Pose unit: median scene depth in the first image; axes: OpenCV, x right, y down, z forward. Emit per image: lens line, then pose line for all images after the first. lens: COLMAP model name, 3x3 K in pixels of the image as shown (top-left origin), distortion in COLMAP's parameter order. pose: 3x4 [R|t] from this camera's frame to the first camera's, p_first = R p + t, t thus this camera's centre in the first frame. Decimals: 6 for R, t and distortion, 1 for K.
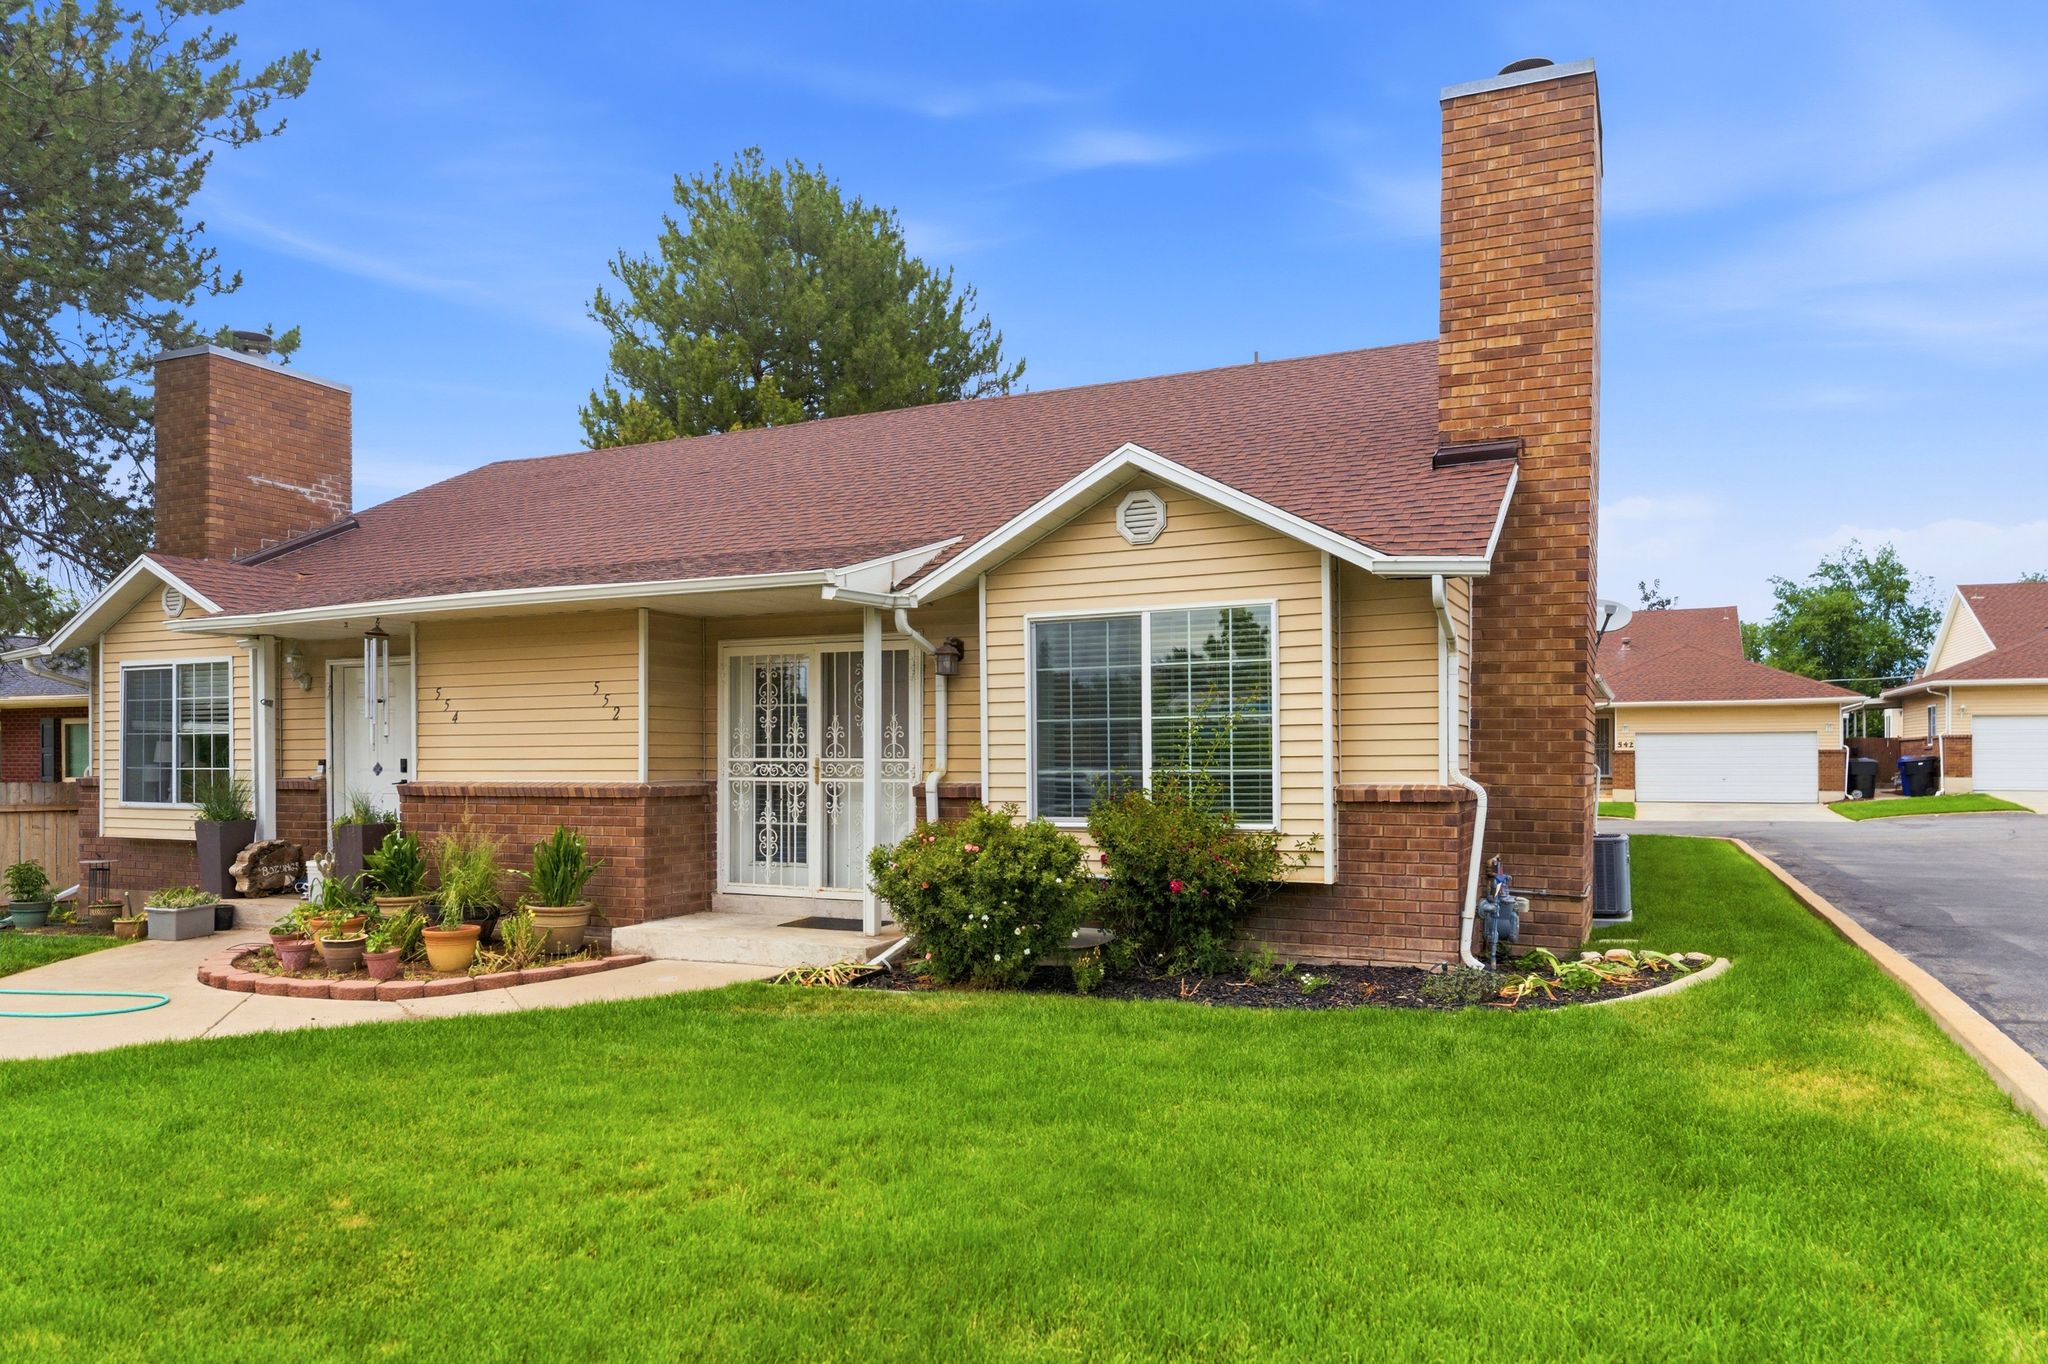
lens RADIAL K [[1325.2, 0, 1023.4], [0, 1325.2, 756.1], [0, 0, 1]] dist [0.021279, -0.004063]
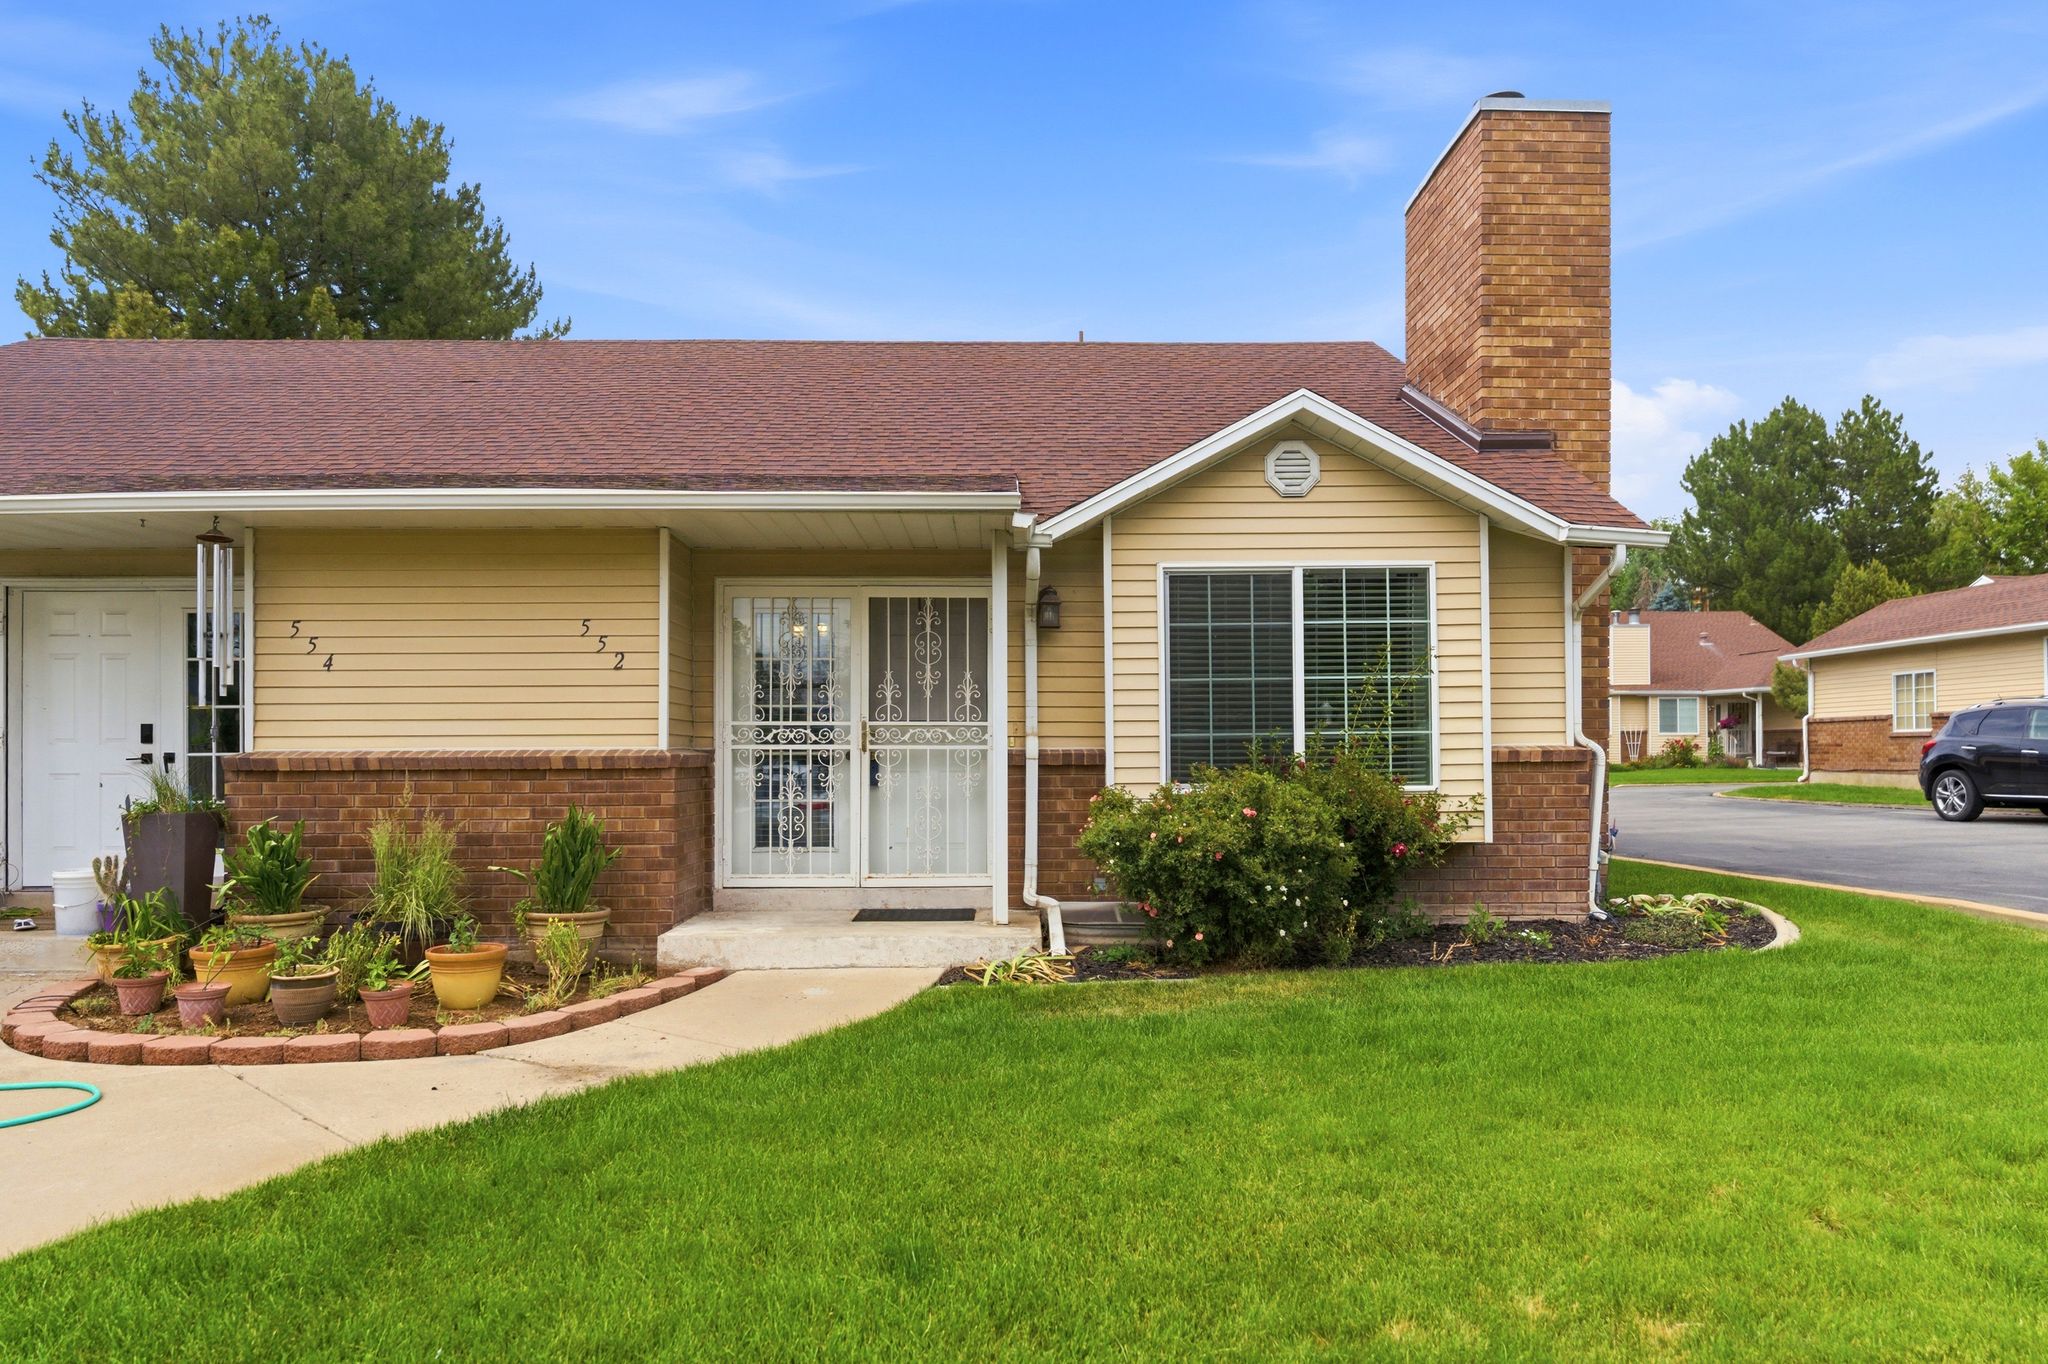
lens RADIAL K [[1278.6, 0, 1040.3], [0, 1278.6, 741.7], [0, 0, 1]] dist [0.004239, 0.002959]
pose [[0.896205, 0.002768, 0.443631, -0.443345], [0.000997, 0.999965, -0.008253, 0.022695], [-0.443638, 0.007839, 0.896172, 0.232614]]
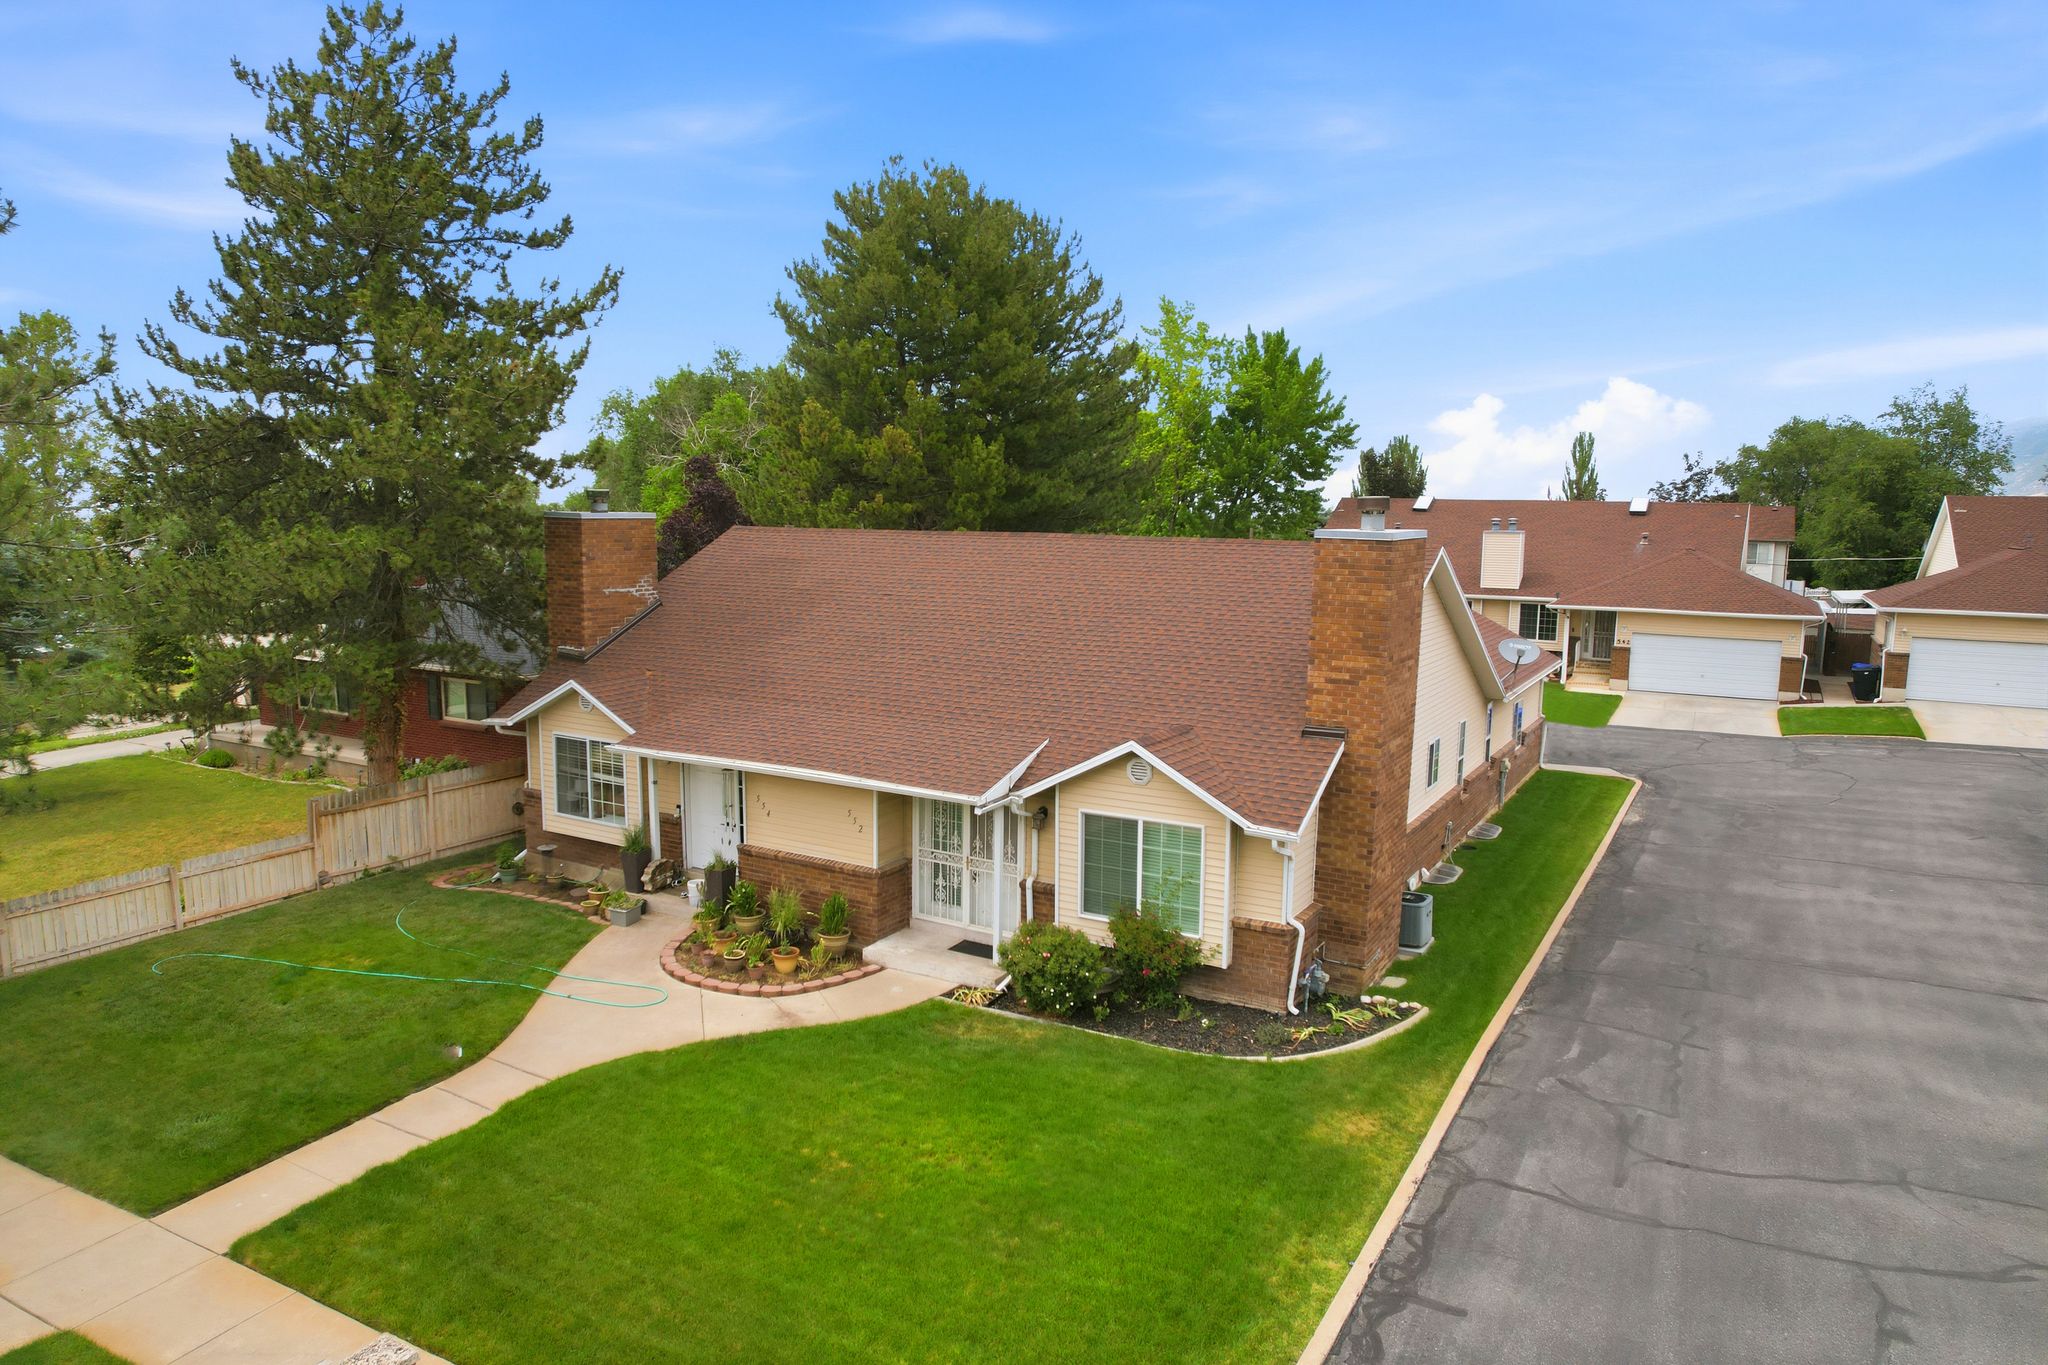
lens RADIAL K [[1278.6, 0, 1015.2], [0, 1278.6, 701.9], [0, 0, 1]] dist [0.004239, 0.002959]
pose [[0.996007, 0.026522, -0.085244, 0.059406], [-0.013550, 0.988701, 0.149290, -0.507316], [0.088240, -0.147539, 0.985112, -0.759537]]
